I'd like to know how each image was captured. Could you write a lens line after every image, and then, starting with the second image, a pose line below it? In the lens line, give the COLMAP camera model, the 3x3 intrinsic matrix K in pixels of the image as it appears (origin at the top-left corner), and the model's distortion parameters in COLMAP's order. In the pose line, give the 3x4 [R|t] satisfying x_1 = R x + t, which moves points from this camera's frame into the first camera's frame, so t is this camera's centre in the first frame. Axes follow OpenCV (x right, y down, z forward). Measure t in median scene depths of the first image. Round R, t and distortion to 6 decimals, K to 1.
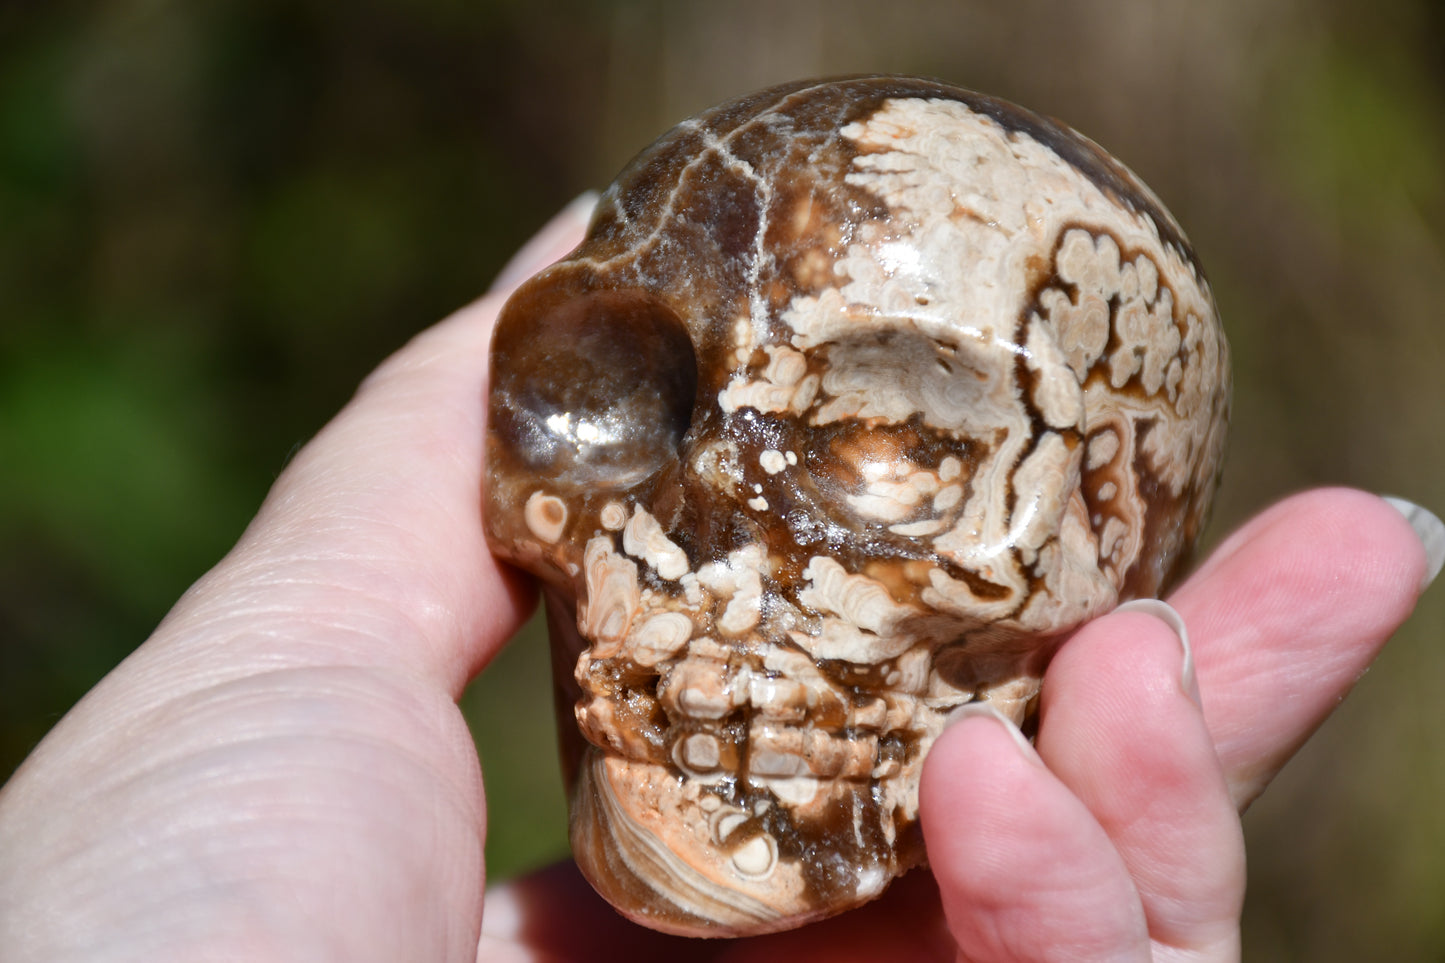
lens RADIAL K [[6660.0, 0, 722.5], [0, 6660.0, 481.5], [0, 0, 1]] dist [0.784954, 2.084588]
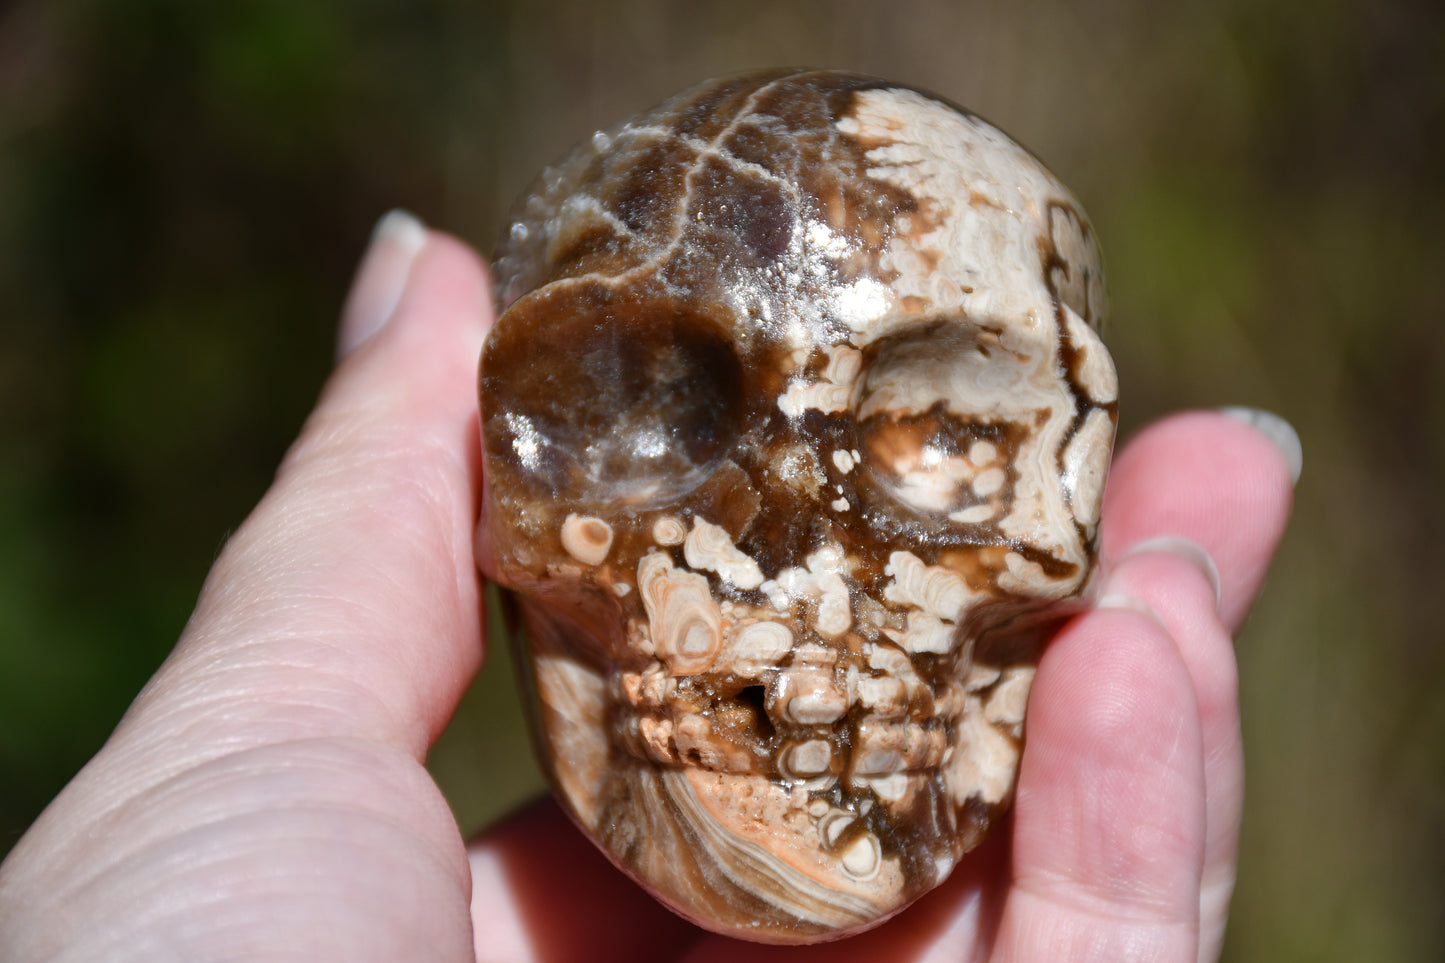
lens RADIAL K [[6660.0, 0, 722.5], [0, 6660.0, 481.5], [0, 0, 1]] dist [0.784954, 2.084588]
pose [[0.920363, -0.089878, 0.380597, -0.388479], [0.086340, 0.995916, 0.026398, -0.027840], [-0.381415, 0.008566, 0.924364, 0.083804]]
